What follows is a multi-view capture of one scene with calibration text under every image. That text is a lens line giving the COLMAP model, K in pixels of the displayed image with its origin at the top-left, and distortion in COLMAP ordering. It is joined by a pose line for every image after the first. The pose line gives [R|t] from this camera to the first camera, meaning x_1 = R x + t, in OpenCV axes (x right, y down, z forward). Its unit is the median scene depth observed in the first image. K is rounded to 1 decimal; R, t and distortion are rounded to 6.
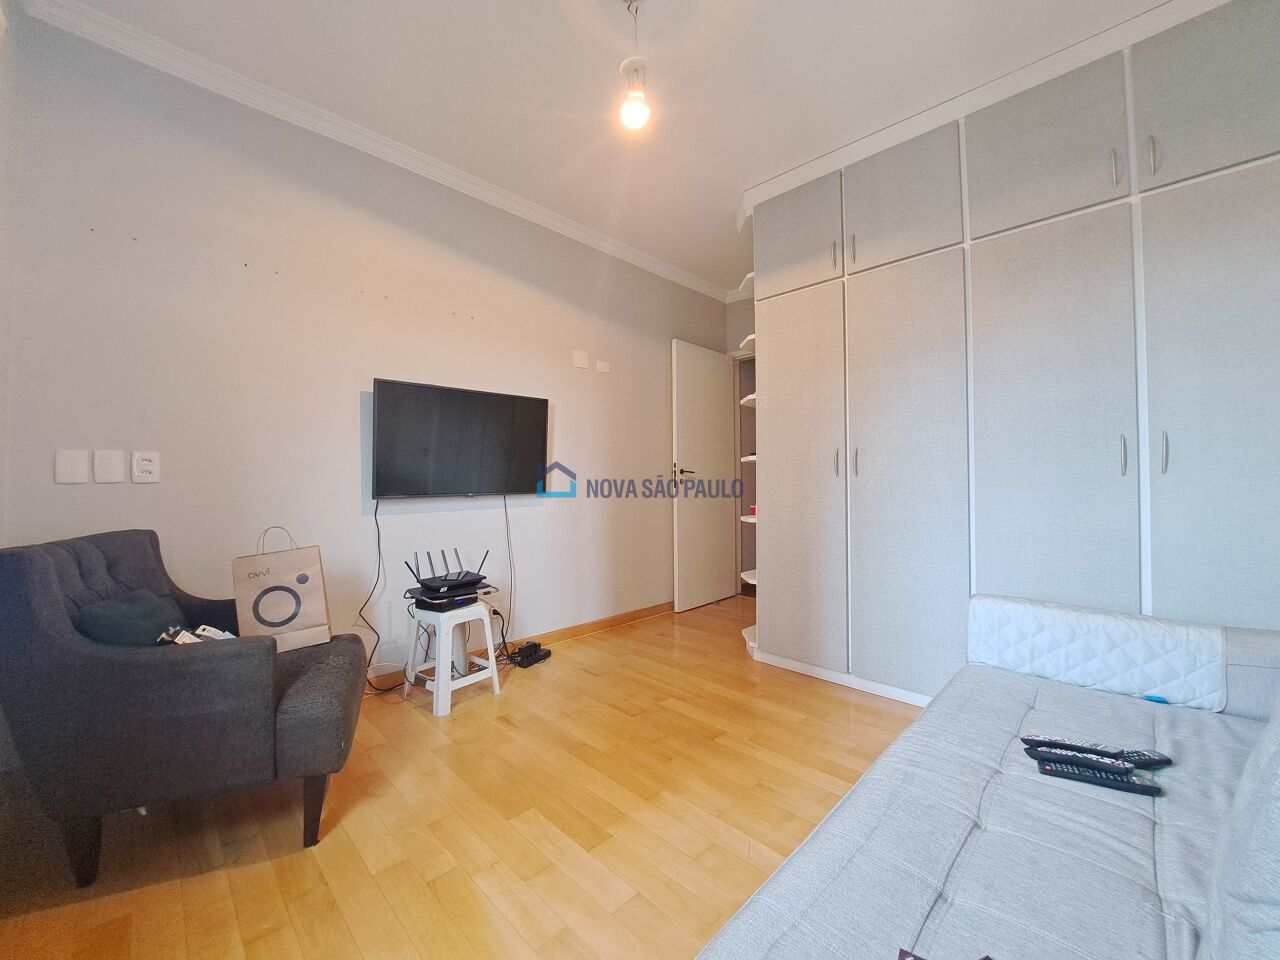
lens RADIAL K [[508.6, 0, 633.8], [0, 508.6, 471.6], [0, 0, 1]] dist [-0.010172, -0.000675]
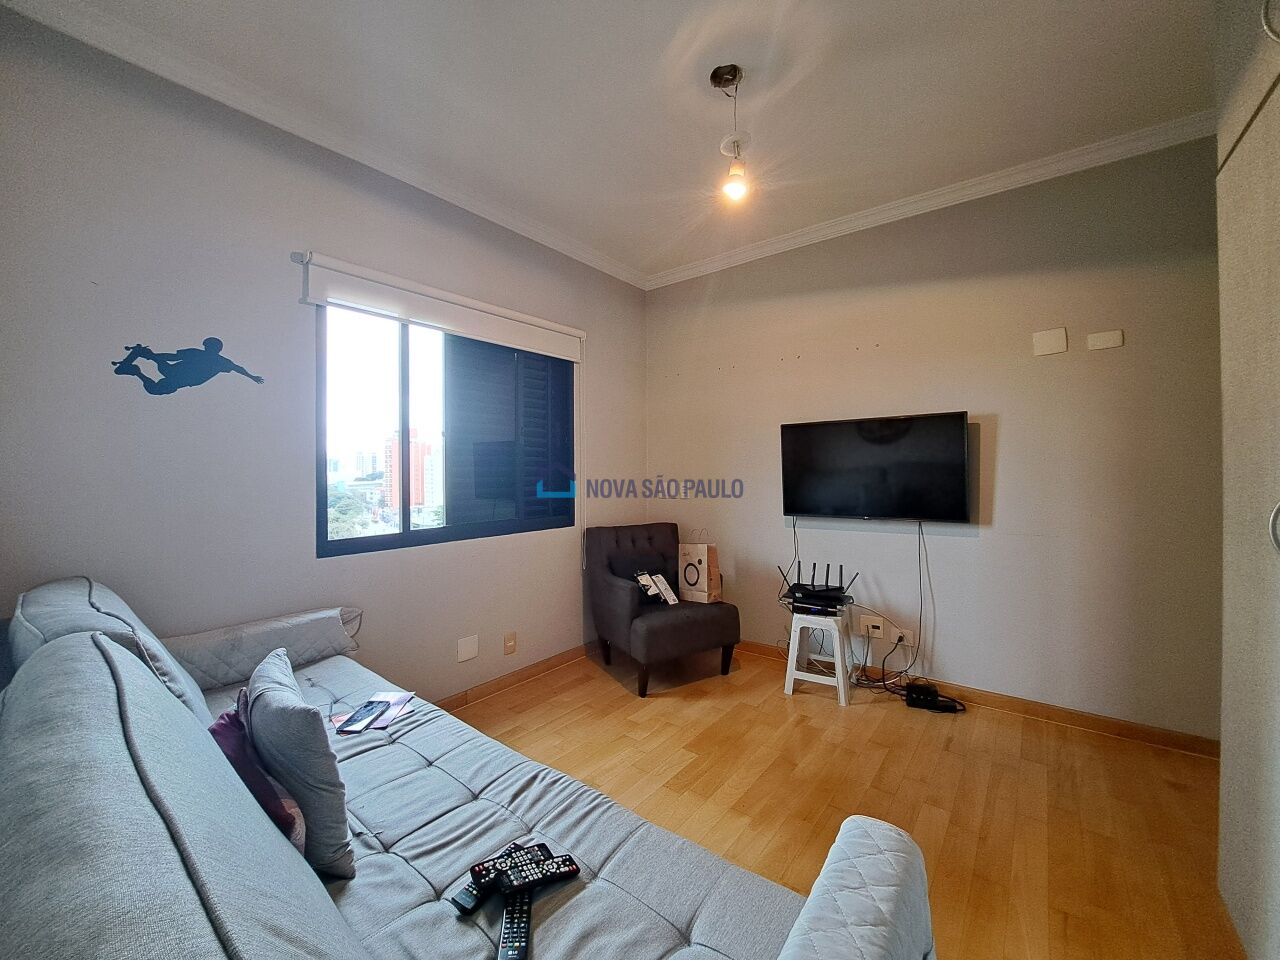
lens RADIAL K [[510.5, 0, 636.7], [0, 510.5, 473.3], [0, 0, 1]] dist [-0.009889, -0.000464]
pose [[0.117982, 0.011406, -0.992950, 0.751996], [0.025630, 0.999566, 0.014527, -0.083832], [0.992685, -0.027163, 0.117638, 0.449993]]
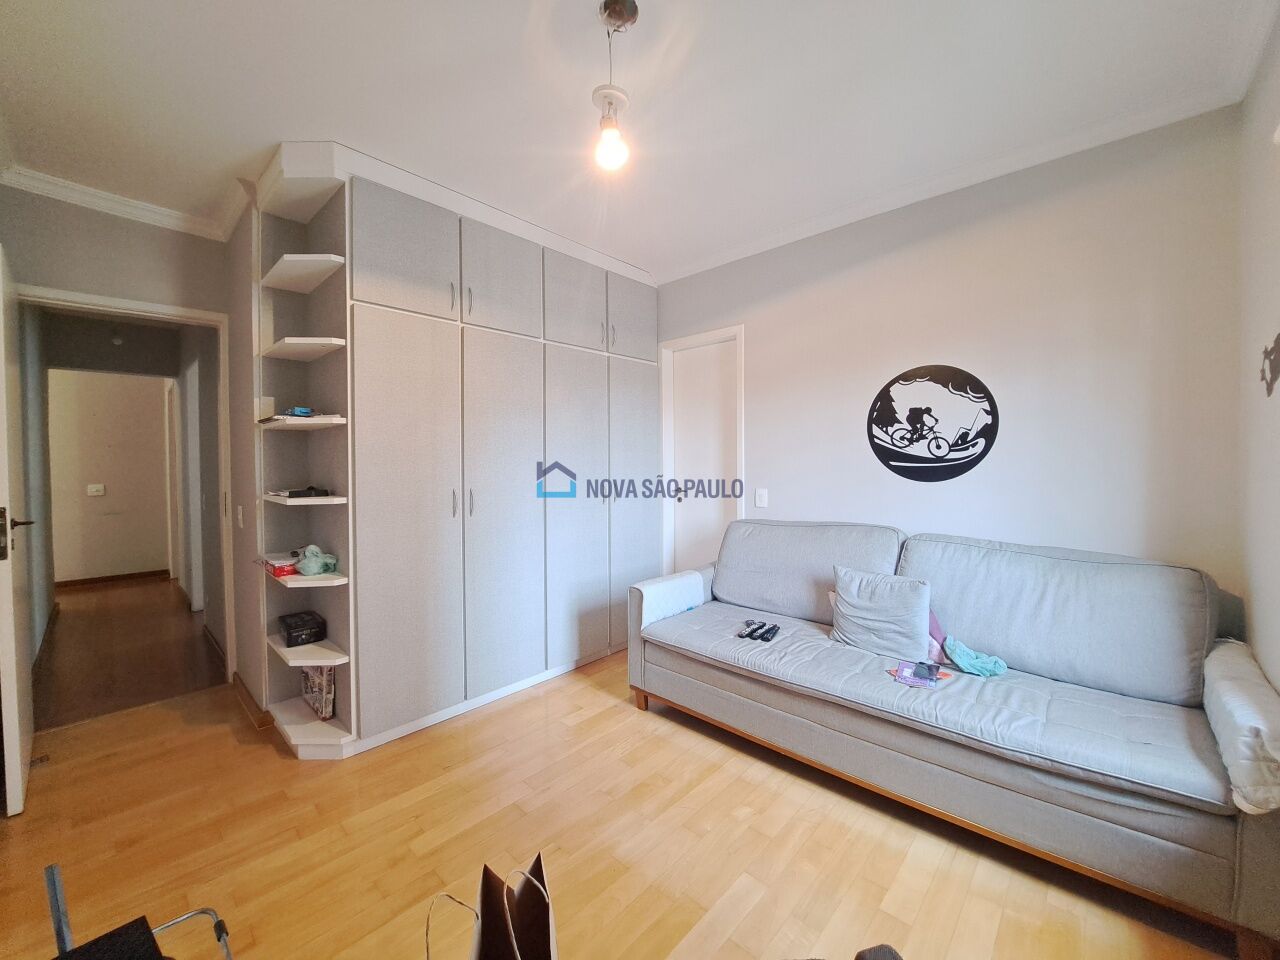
lens RADIAL K [[510.5, 0, 636.7], [0, 510.5, 473.3], [0, 0, 1]] dist [-0.009889, -0.000464]
pose [[-0.038092, -0.022800, 0.999014, -0.647213], [-0.013603, 0.999659, 0.022296, -0.109065], [-0.999182, -0.012741, -0.038389, 0.689974]]
